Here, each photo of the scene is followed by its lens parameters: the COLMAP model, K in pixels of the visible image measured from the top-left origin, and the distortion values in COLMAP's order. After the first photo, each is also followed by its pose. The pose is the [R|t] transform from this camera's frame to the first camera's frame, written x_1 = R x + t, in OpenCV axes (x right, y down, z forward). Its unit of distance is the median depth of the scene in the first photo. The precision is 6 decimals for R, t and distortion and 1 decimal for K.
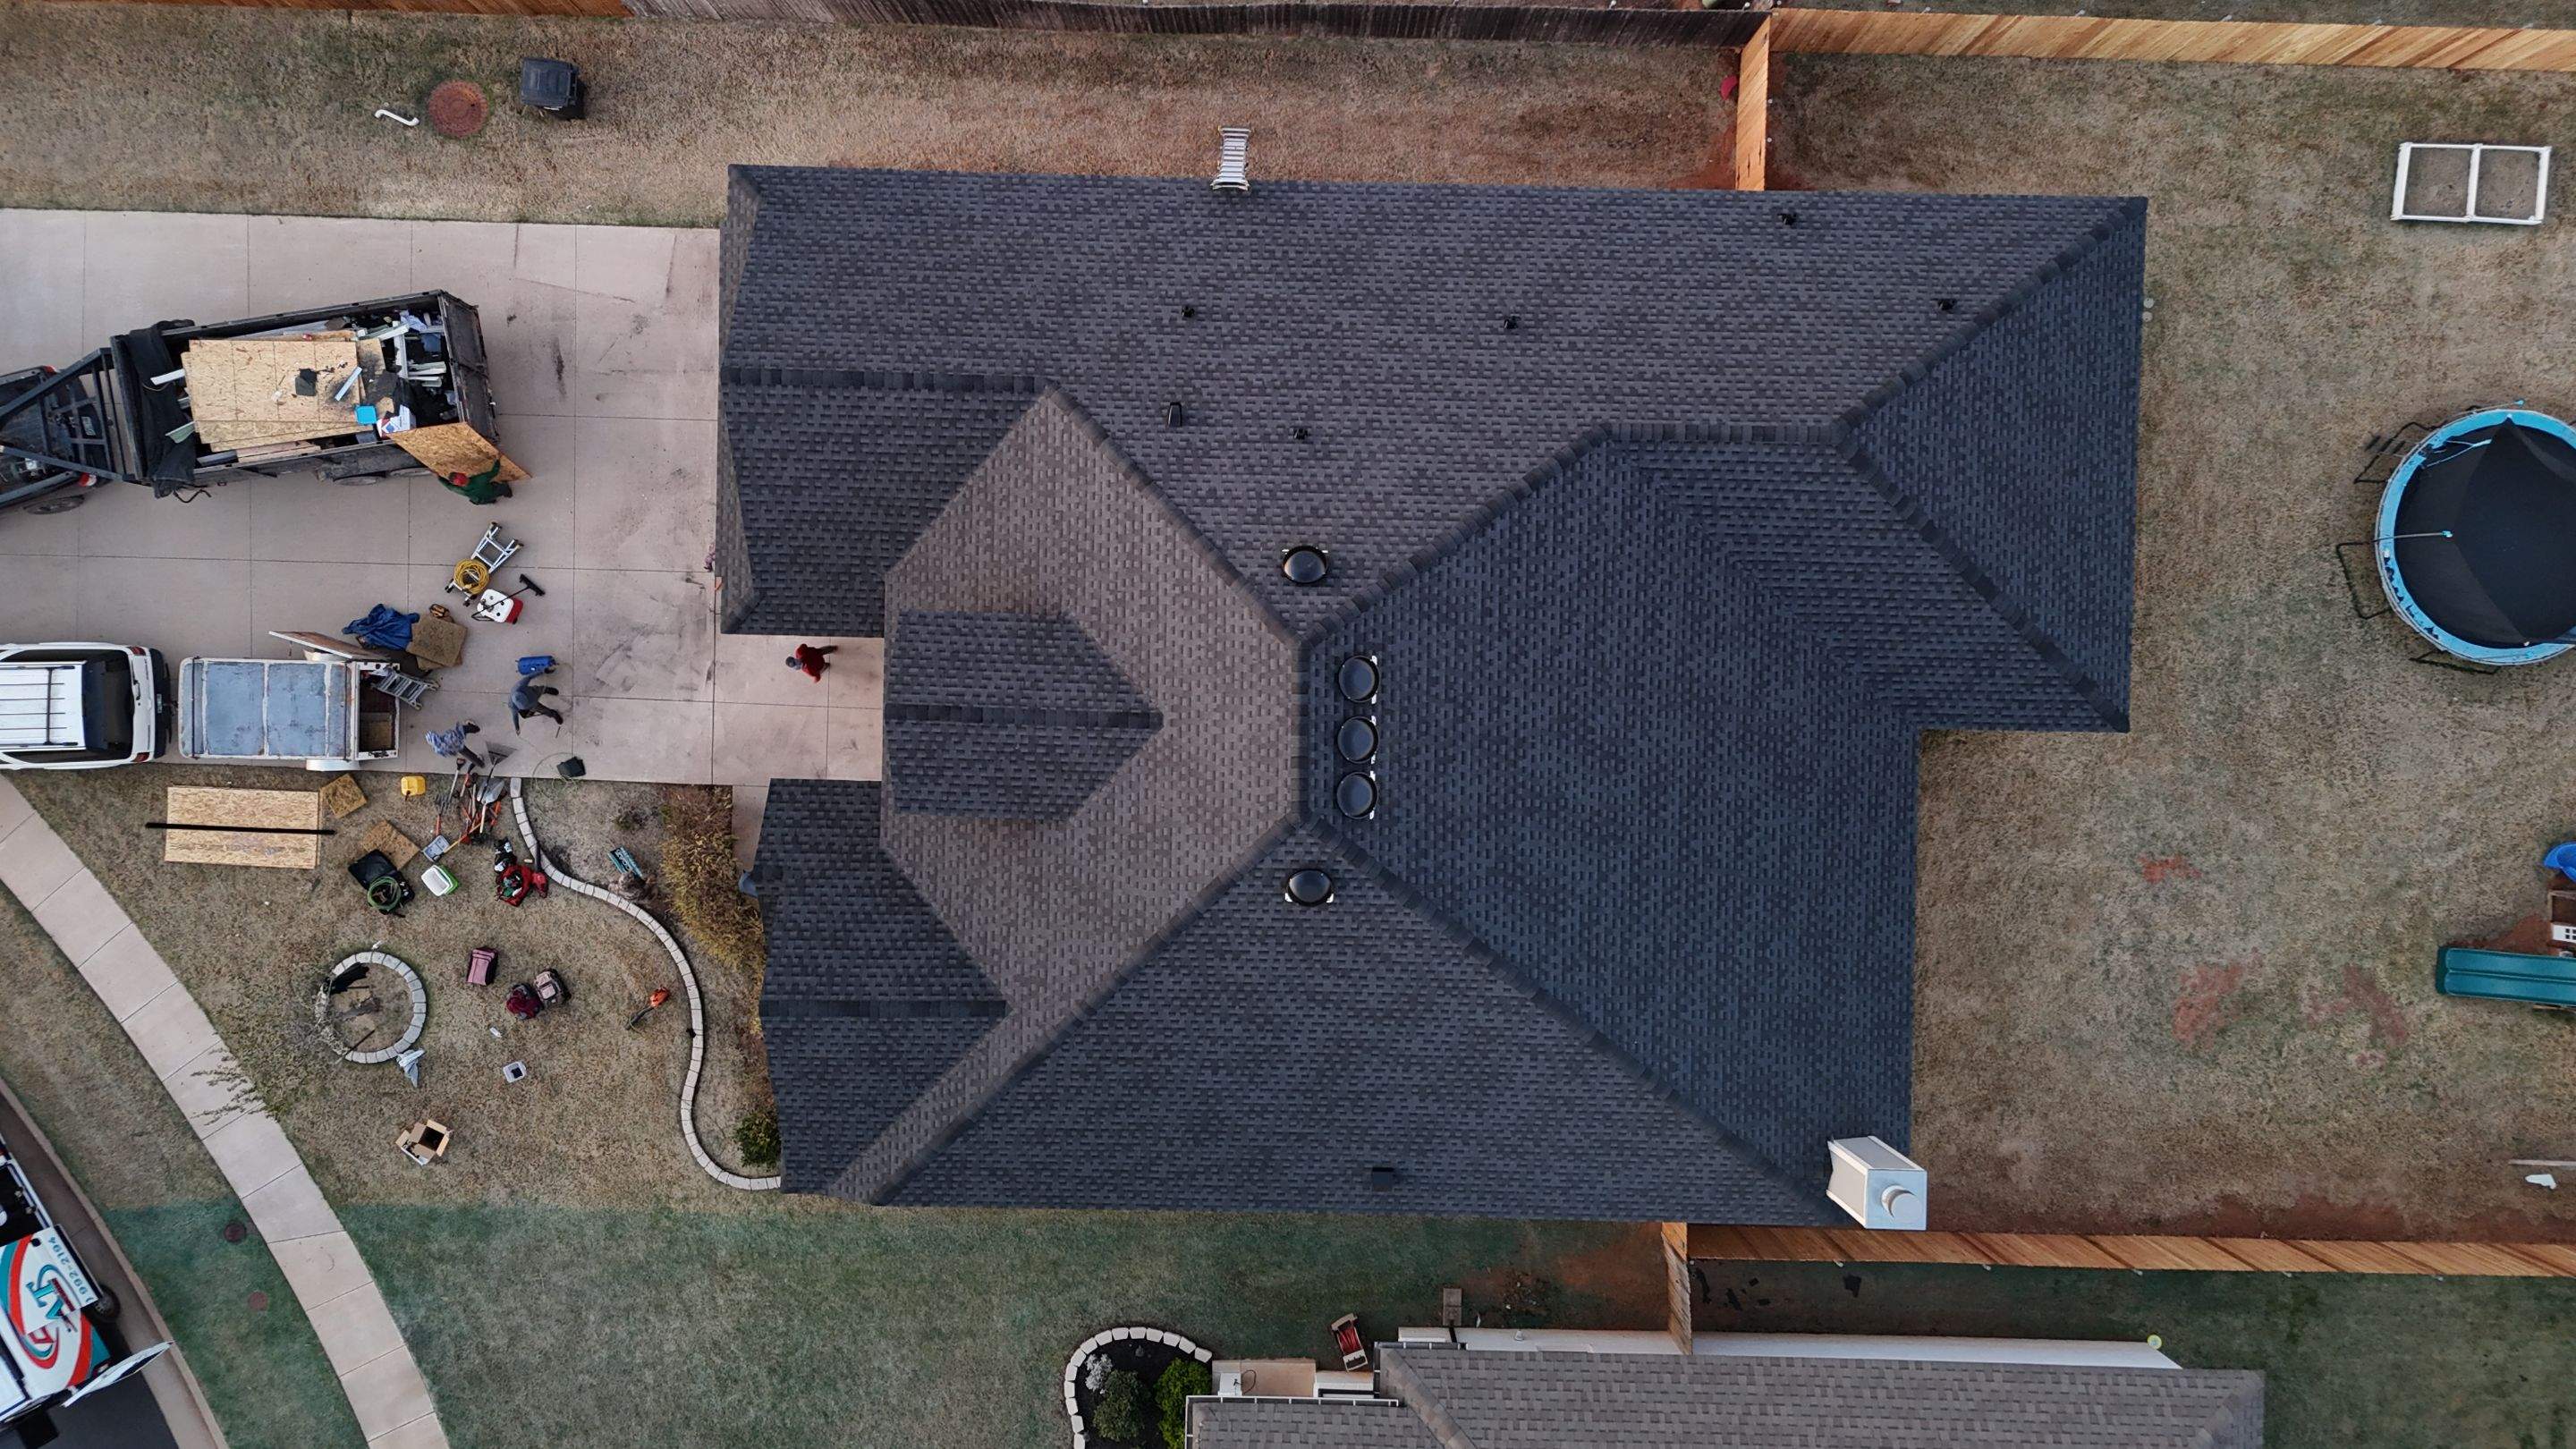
lens RADIAL K [[1915.4, 0, 1284.7], [0, 1915.4, 722.6], [0, 0, 1]] dist [0.003403, -0.000288]
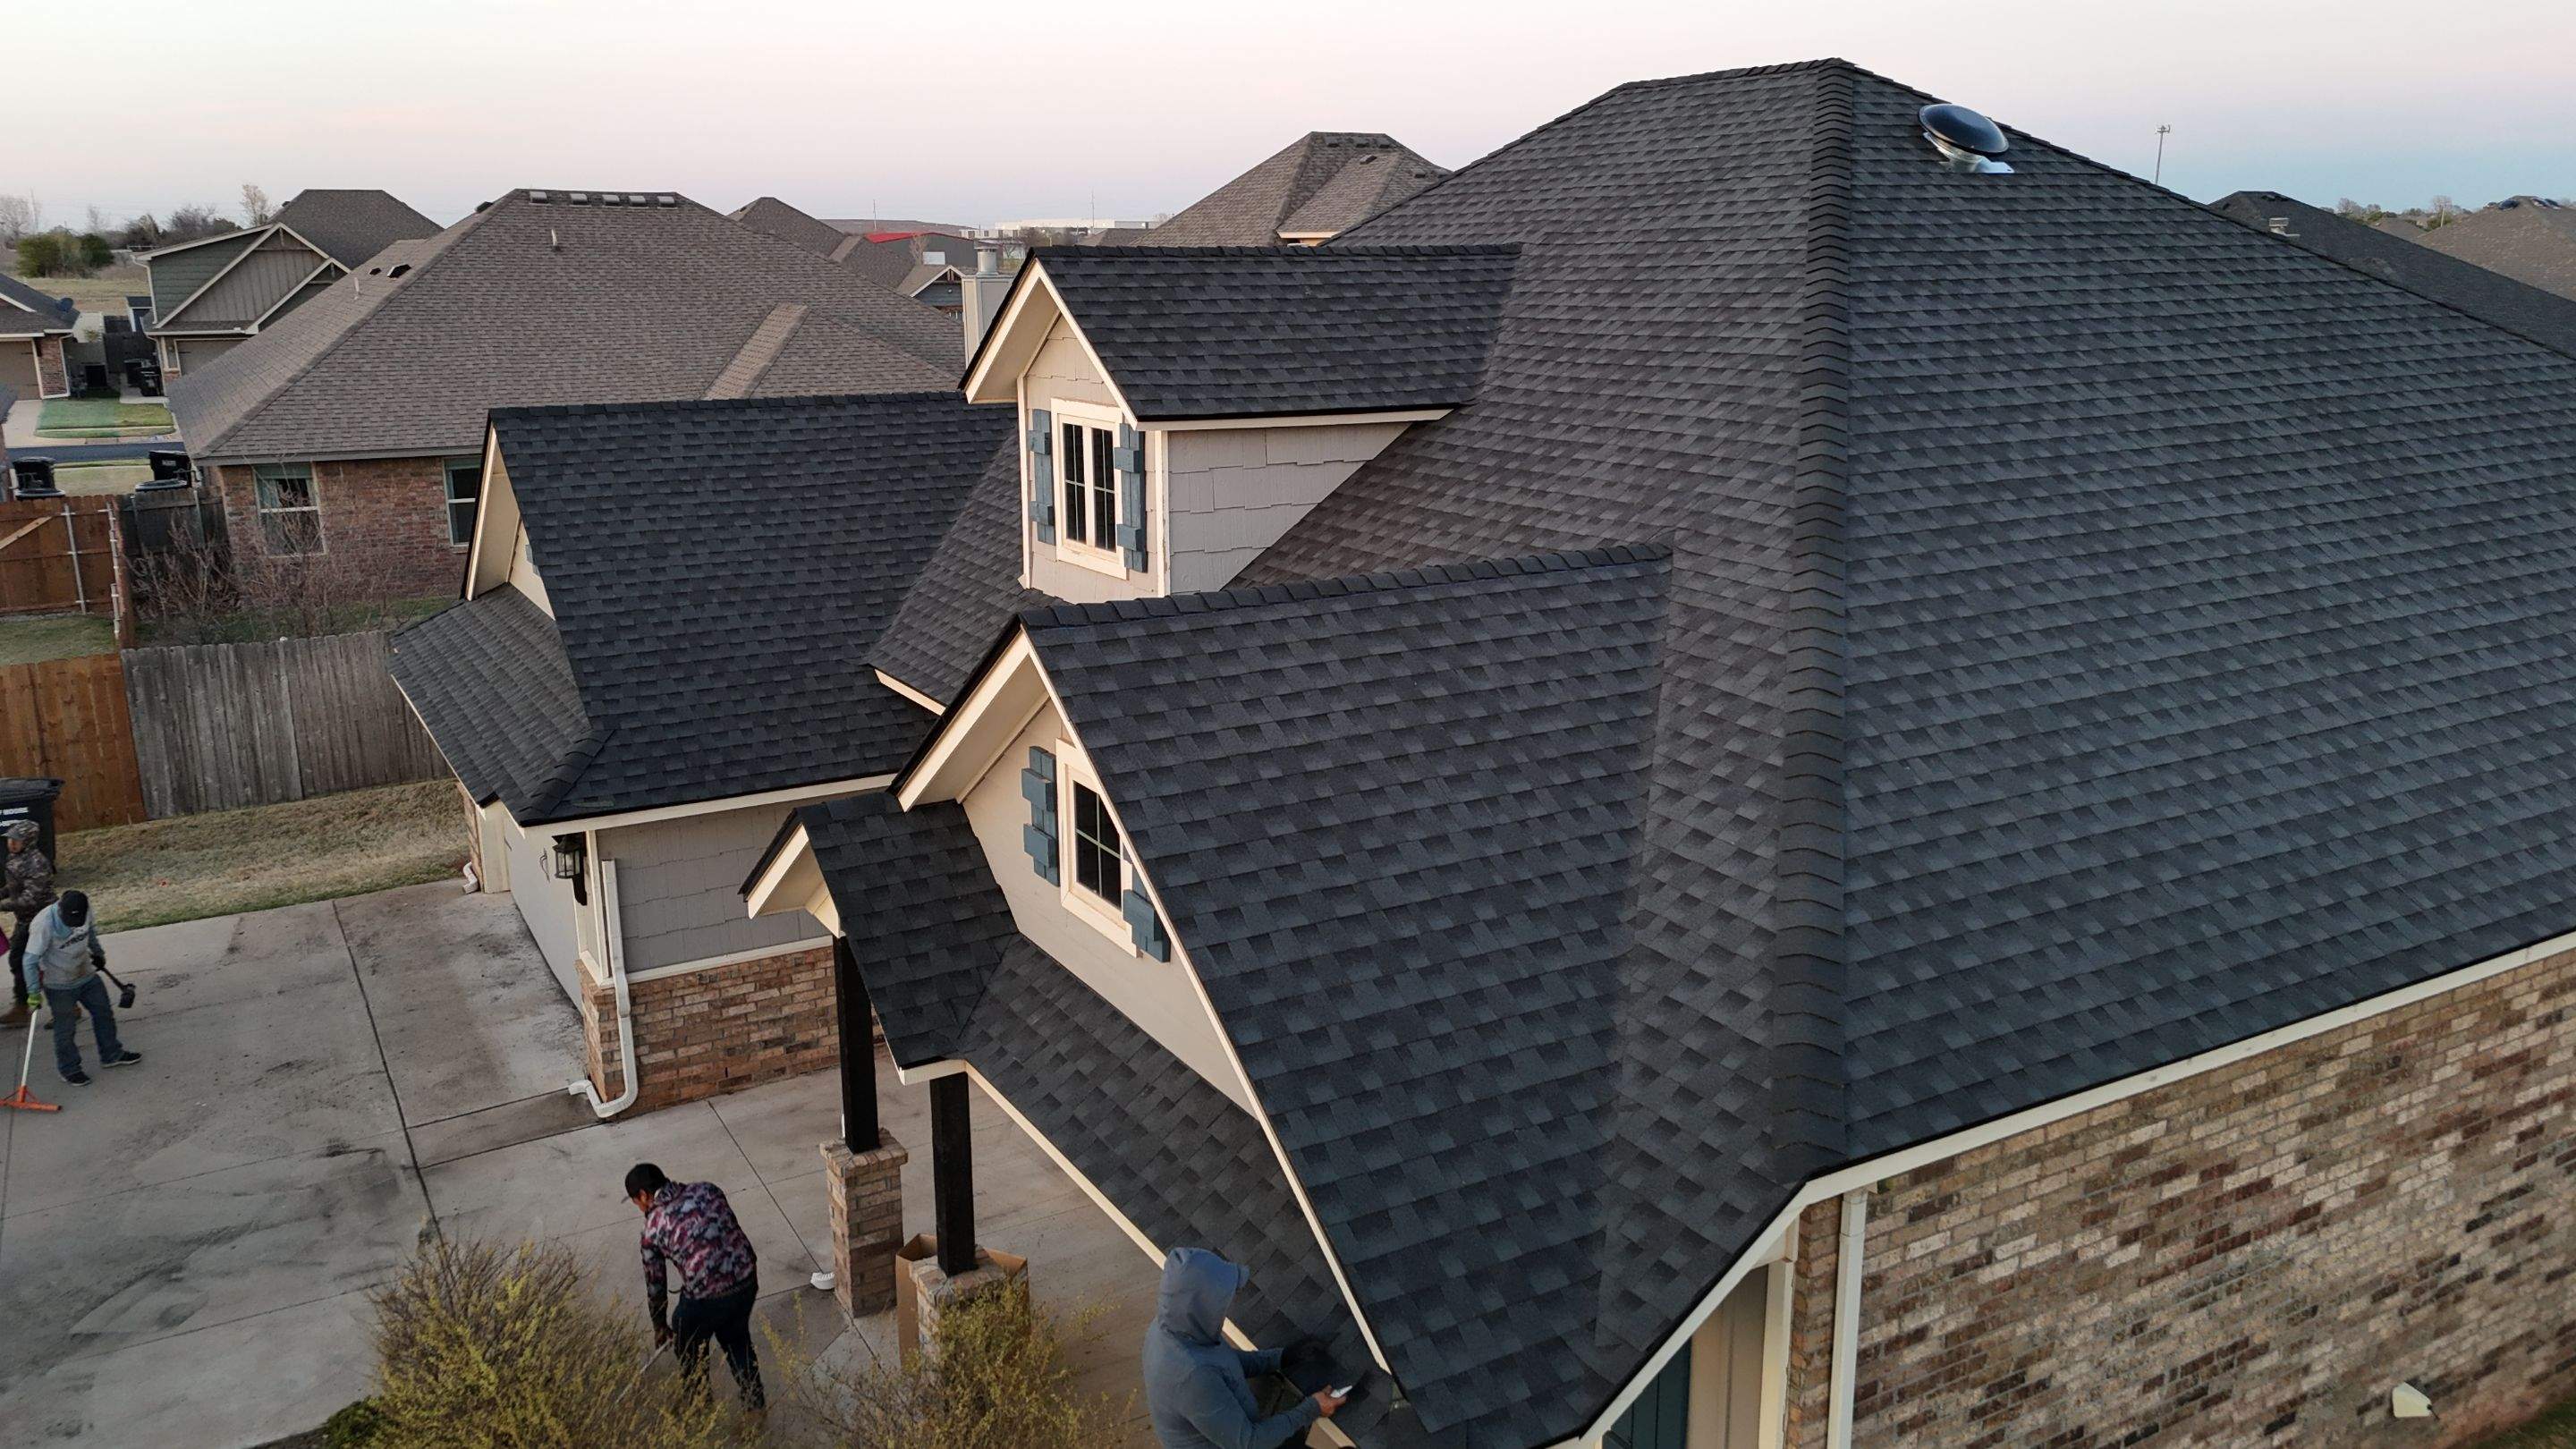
lens RADIAL K [[1915.4, 0, 1290.9], [0, 1915.4, 722.5], [0, 0, 1]] dist [0.003403, -0.000288]
pose [[0.847339, -0.133962, 0.513879, -0.373074], [0.530845, 0.186611, -0.826668, 0.395499], [0.014846, 0.973258, 0.229236, 0.908535]]
